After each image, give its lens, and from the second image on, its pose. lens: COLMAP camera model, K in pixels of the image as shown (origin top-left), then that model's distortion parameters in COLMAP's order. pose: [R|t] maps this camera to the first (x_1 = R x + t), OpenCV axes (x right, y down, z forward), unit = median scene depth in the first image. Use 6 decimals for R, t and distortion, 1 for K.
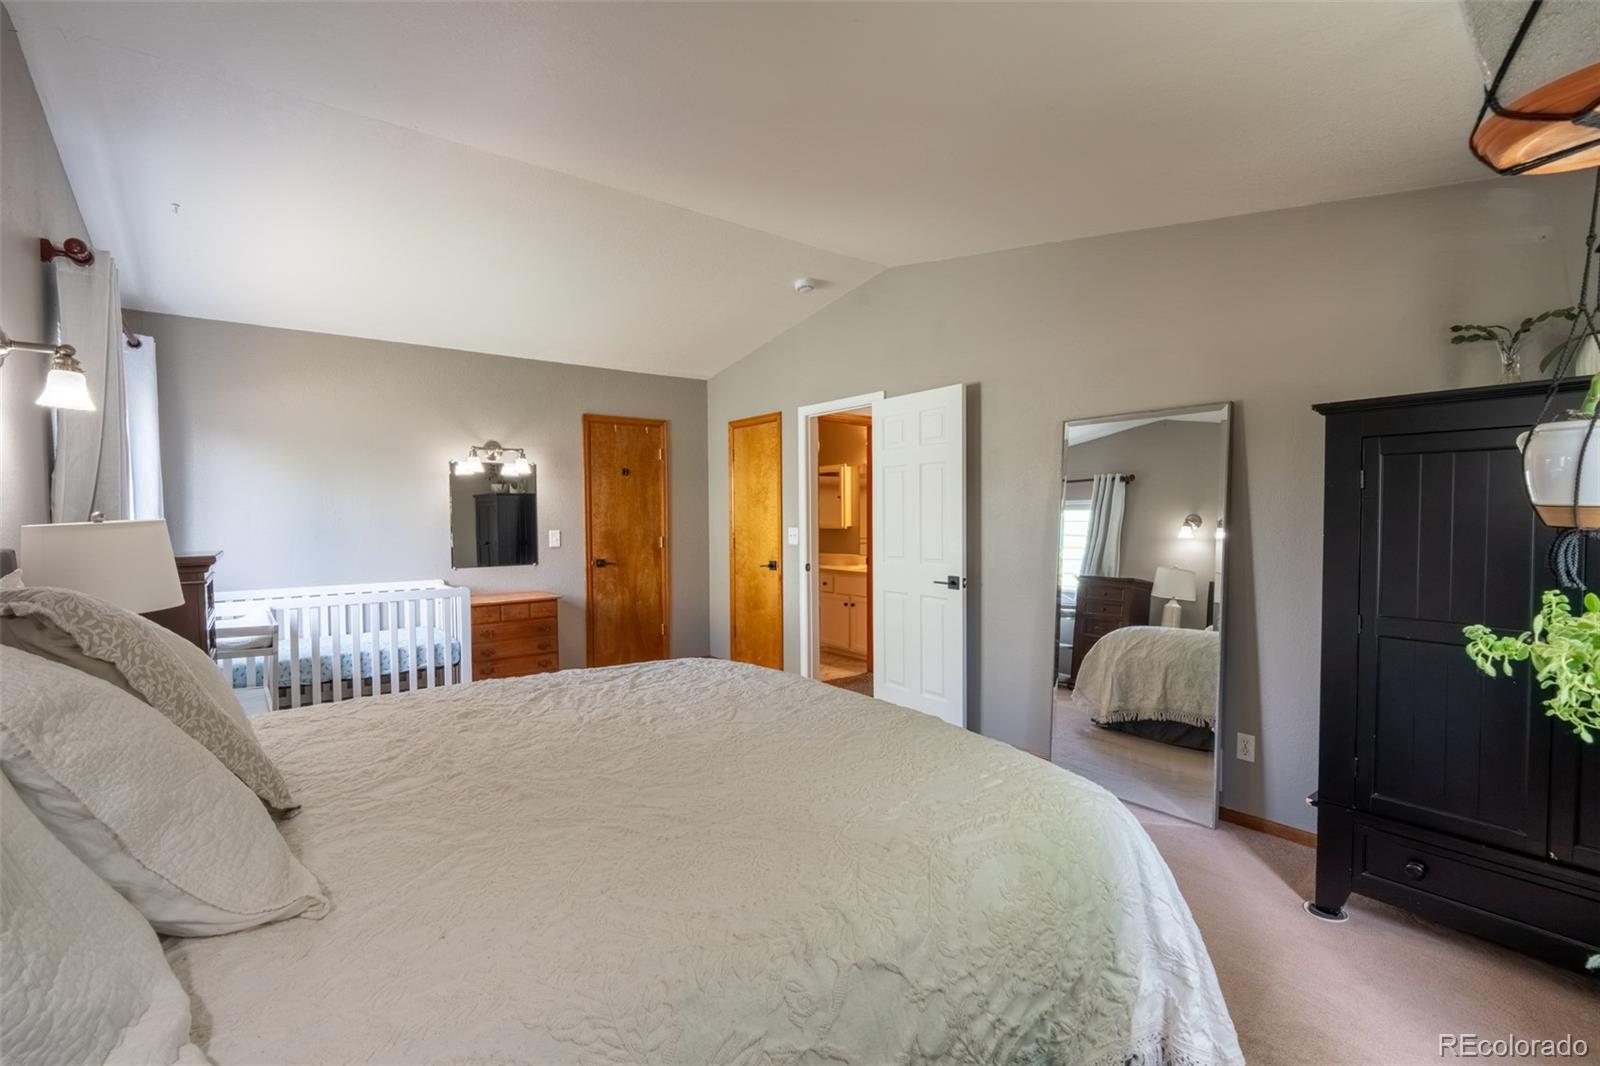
lens RADIAL K [[709.8, 0, 791.4], [0, 709.8, 535.3], [0, 0, 1]] dist [-0.007532, 0.000412]
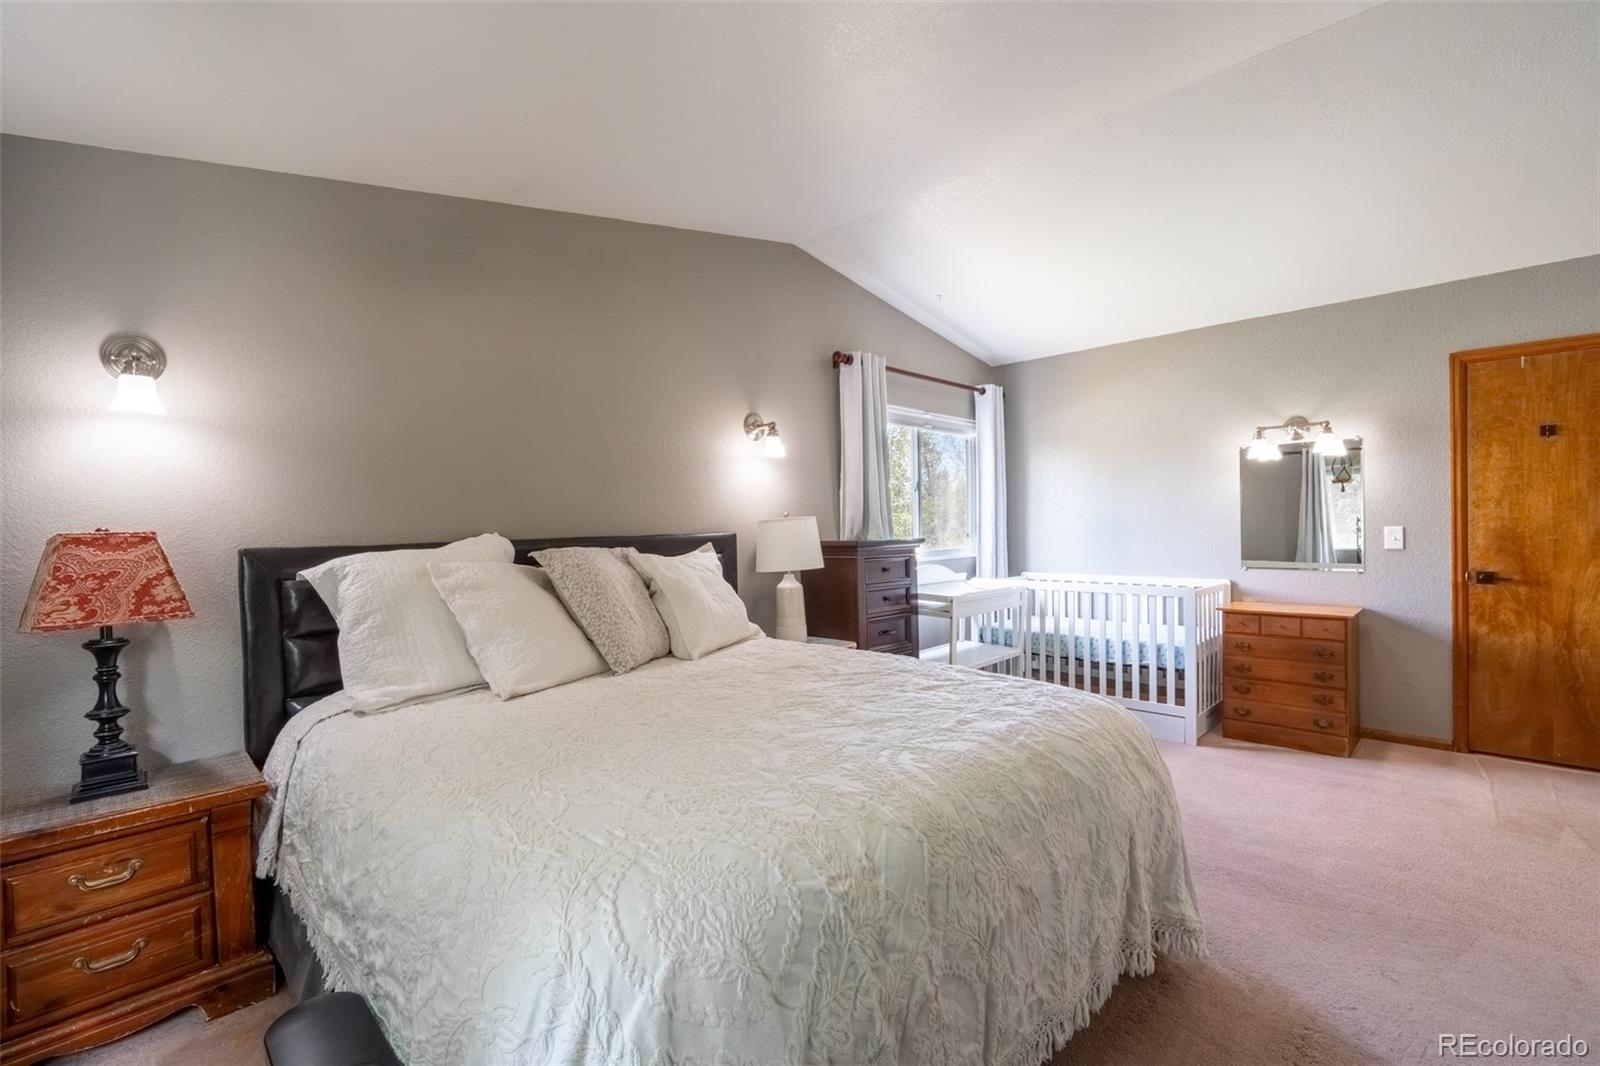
lens RADIAL K [[709.8, 0, 791.4], [0, 709.8, 535.3], [0, 0, 1]] dist [-0.007532, 0.000412]
pose [[0.130787, 0.020351, -0.991202, 0.329440], [-0.012165, 0.999747, 0.018922, -0.004283], [0.991336, 0.009584, 0.131001, 0.330676]]
